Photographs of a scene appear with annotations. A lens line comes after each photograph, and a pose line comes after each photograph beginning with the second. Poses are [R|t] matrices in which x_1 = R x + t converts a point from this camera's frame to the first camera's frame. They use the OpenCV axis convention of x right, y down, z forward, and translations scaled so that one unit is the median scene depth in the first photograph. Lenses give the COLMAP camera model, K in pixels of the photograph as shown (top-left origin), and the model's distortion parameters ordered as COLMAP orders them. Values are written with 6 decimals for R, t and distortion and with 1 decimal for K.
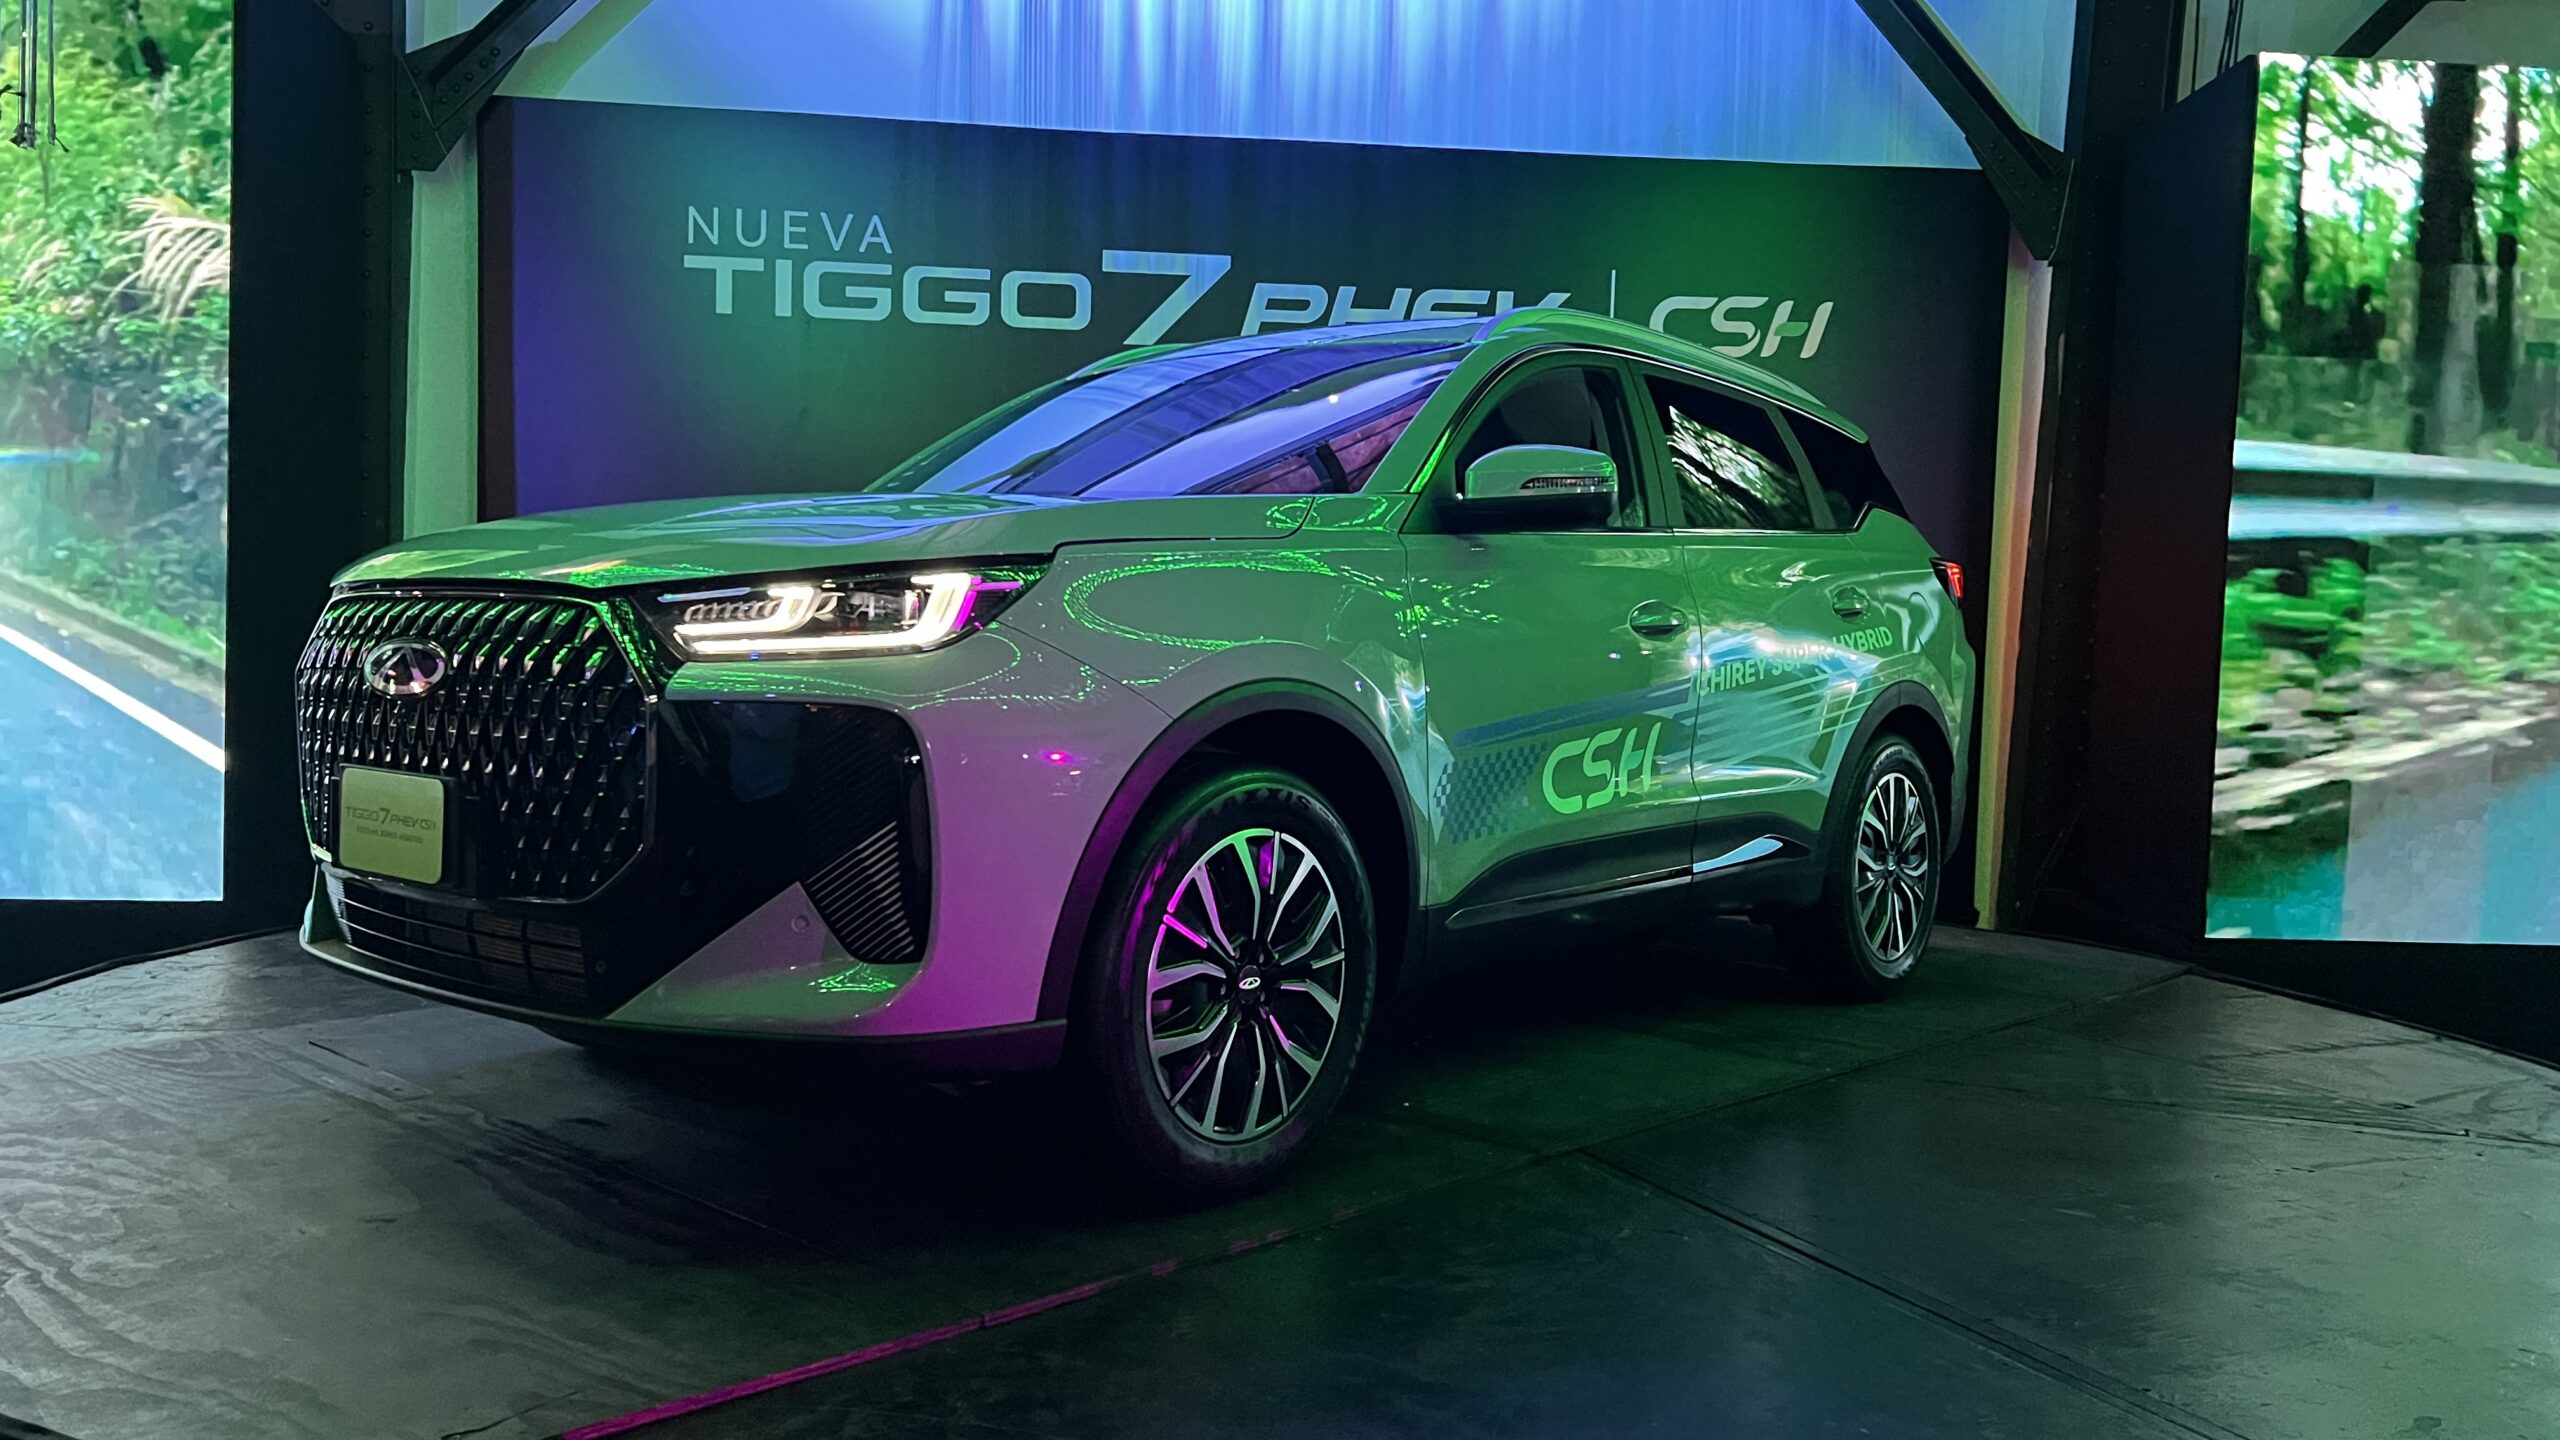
lens RADIAL K [[1986.9, 0, 1280.0], [0, 1986.9, 720.0], [0, 0, 1]] dist [0.111092, -0.129065]
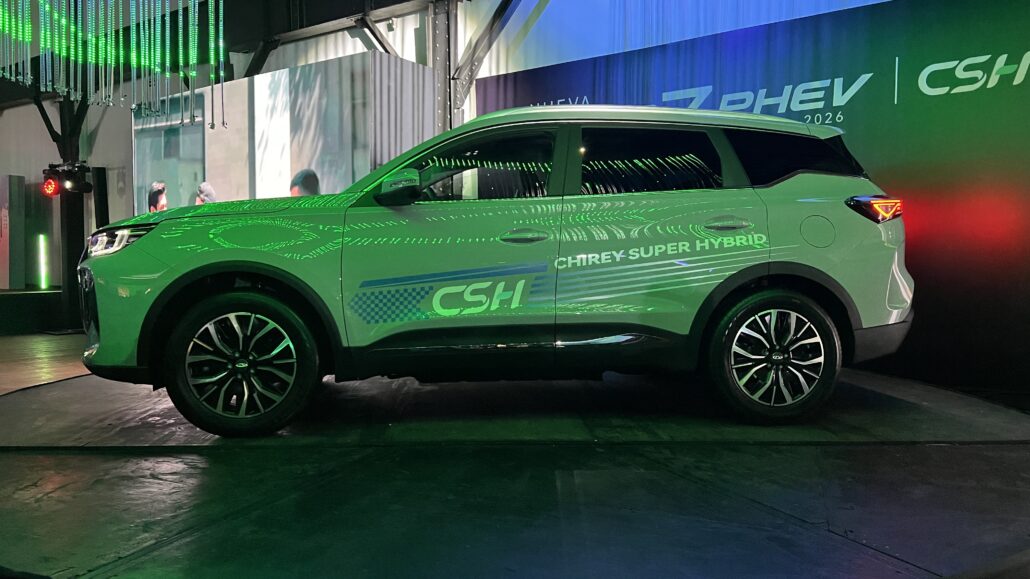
lens RADIAL K [[799.4, 0, 515.0], [0, 799.4, 289.5], [0, 0, 1]] dist [0.111092, -0.129065]
pose [[0.719173, 0.003464, -0.694822, 0.874183], [-0.010118, 0.999934, -0.005487, 0.018718], [0.694757, 0.010977, 0.719161, 0.336459]]
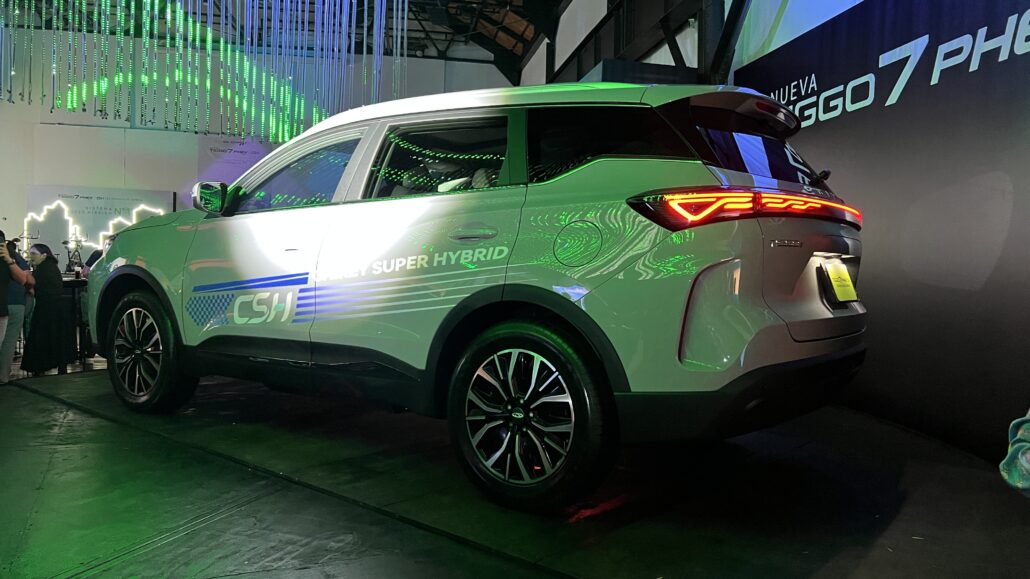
lens RADIAL K [[799.4, 0, 515.0], [0, 799.4, 289.5], [0, 0, 1]] dist [0.111092, -0.129065]
pose [[0.029654, 0.002443, -0.999557, 1.146032], [-0.071991, 0.997405, 0.000302, -0.020715], [0.996964, 0.071951, 0.029753, 1.283046]]
